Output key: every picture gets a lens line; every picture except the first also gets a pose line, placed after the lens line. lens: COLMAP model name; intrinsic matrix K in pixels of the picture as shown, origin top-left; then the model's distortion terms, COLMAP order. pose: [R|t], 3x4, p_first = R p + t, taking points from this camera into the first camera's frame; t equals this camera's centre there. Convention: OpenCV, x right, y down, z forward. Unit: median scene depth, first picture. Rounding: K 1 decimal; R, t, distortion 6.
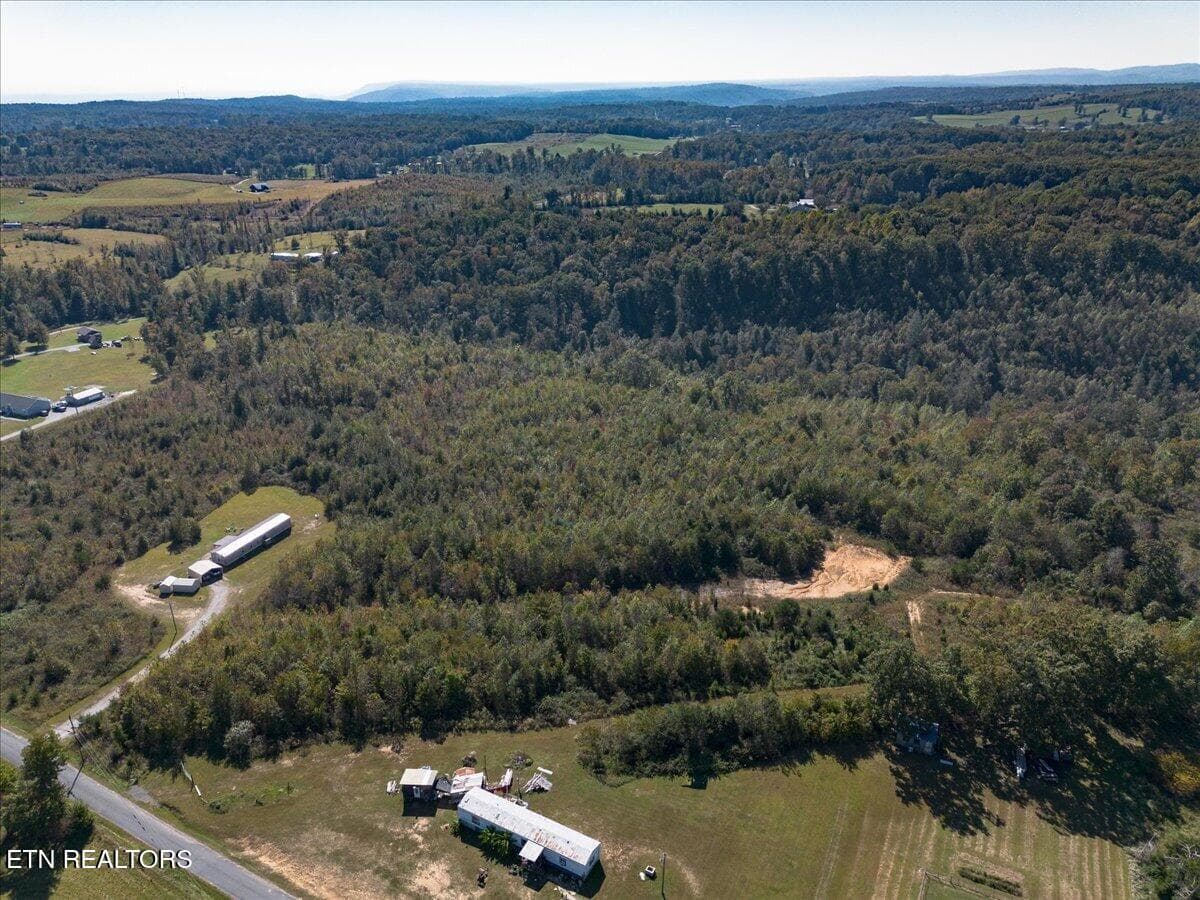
lens RADIAL K [[838.8, 0, 600.0], [0, 838.8, 450.0], [0, 0, 1]] dist [0.057767, -0.038558]
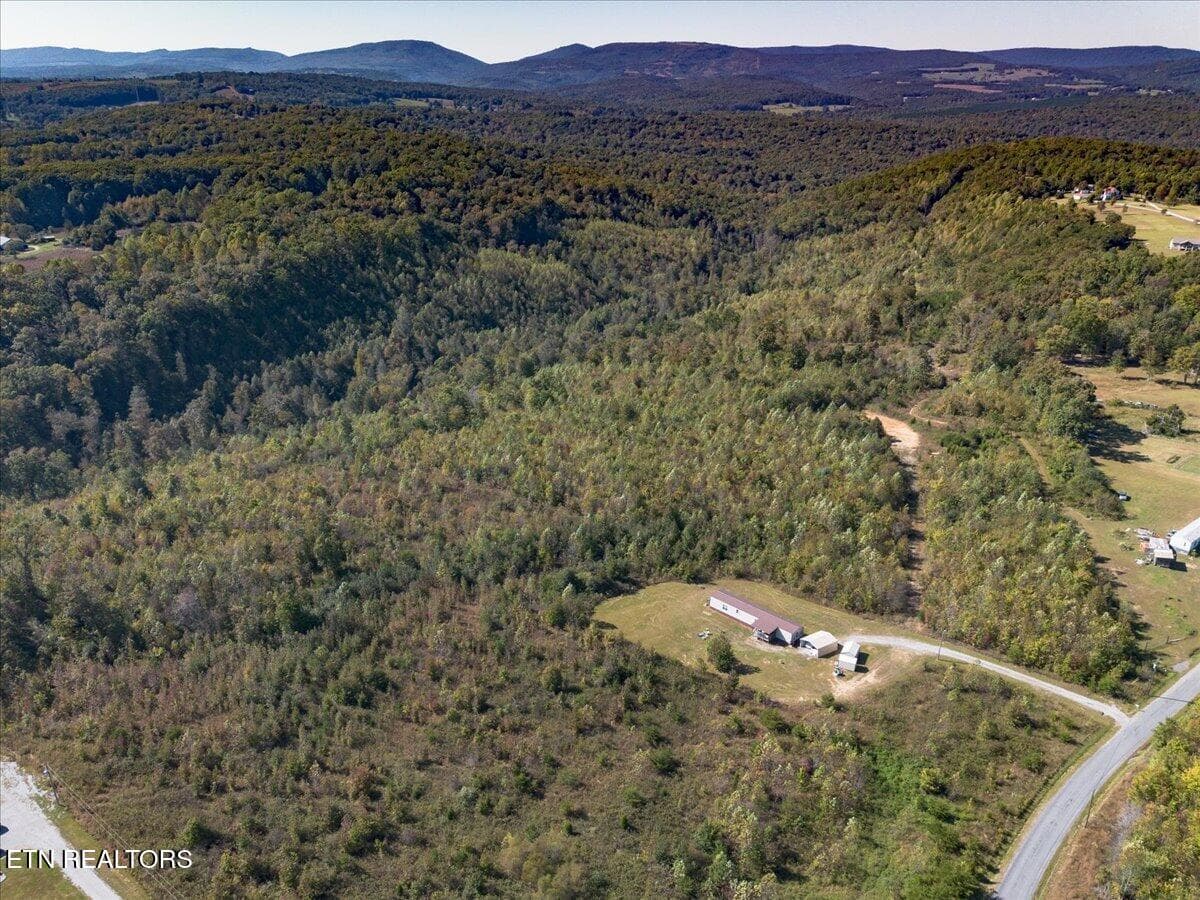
lens RADIAL K [[932.3, 0, 535.5], [0, 932.3, 506.5], [0, 0, 1]] dist [0.067955, -0.061263]
pose [[0.396086, -0.383305, 0.834382, -0.608707], [0.365153, 0.899510, 0.239884, -0.152954], [-0.842484, 0.209663, 0.496248, 0.319665]]
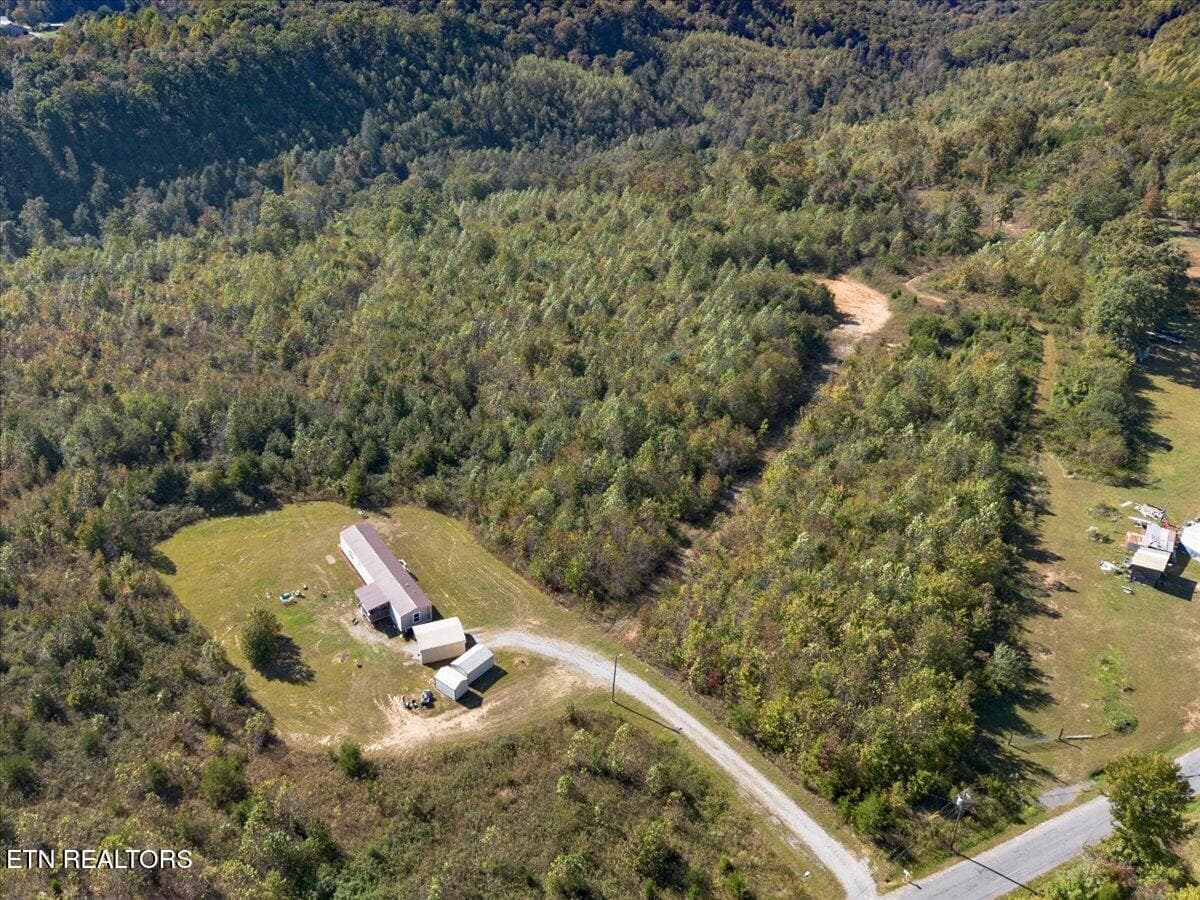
lens RADIAL K [[981.4, 0, 509.5], [0, 981.4, 409.6], [0, 0, 1]] dist [0.057995, -0.051901]
pose [[0.591448, -0.372303, 0.715248, -0.370098], [0.318558, 0.922755, 0.216895, -0.051836], [-0.740750, 0.099566, 0.664362, 0.234167]]
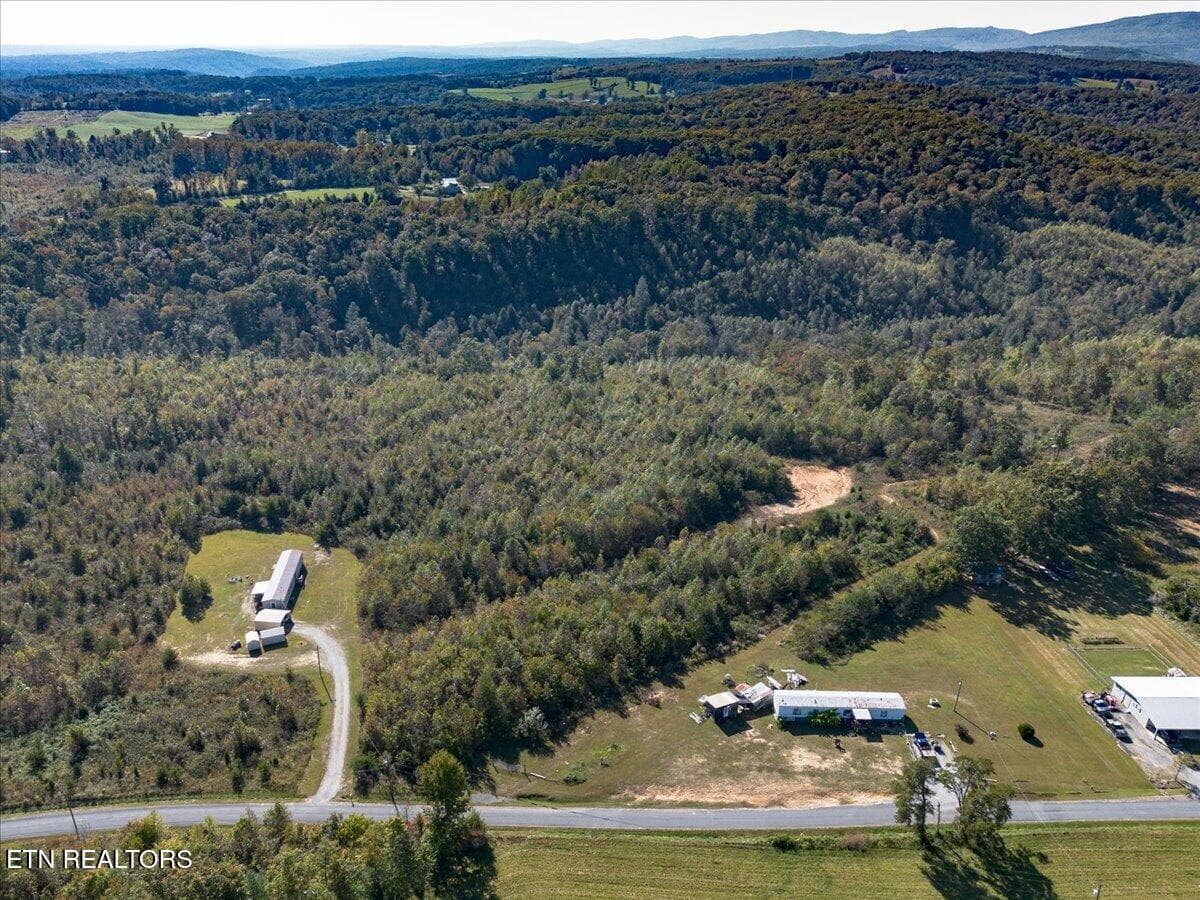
lens RADIAL K [[906.1, 0, 546.6], [0, 906.1, 486.2], [0, 0, 1]] dist [0.064549, -0.047659]
pose [[0.890341, -0.190914, 0.413334, -0.256562], [0.176440, 0.981577, 0.073320, -0.007529], [-0.419717, 0.007649, 0.907623, -0.003576]]
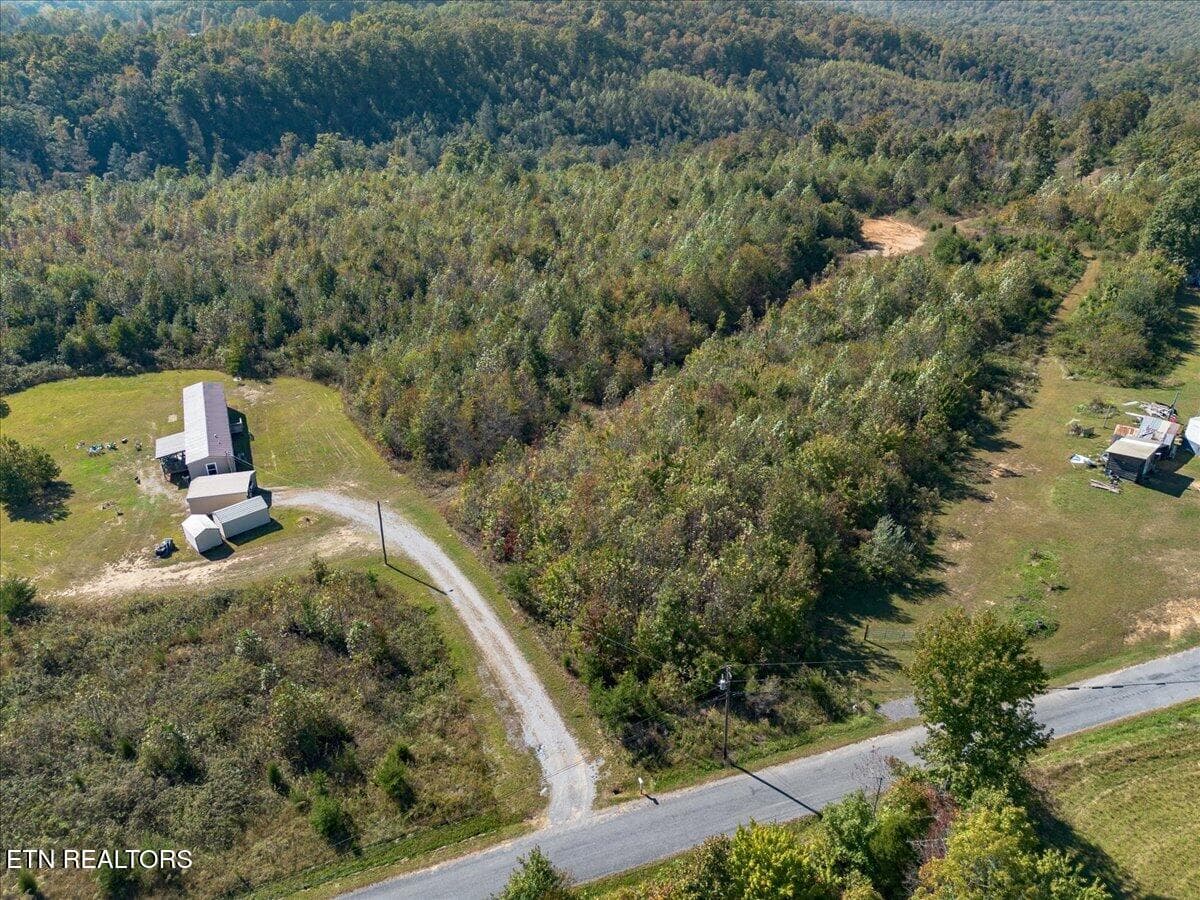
lens RADIAL K [[862.5, 0, 600.0], [0, 862.5, 450.0], [0, 0, 1]] dist [0.065721, -0.053755]
pose [[0.678319, -0.347953, 0.647157, -0.275548], [0.291666, 0.935909, 0.197495, 0.039026], [-0.674399, 0.054790, 0.736331, 0.228819]]
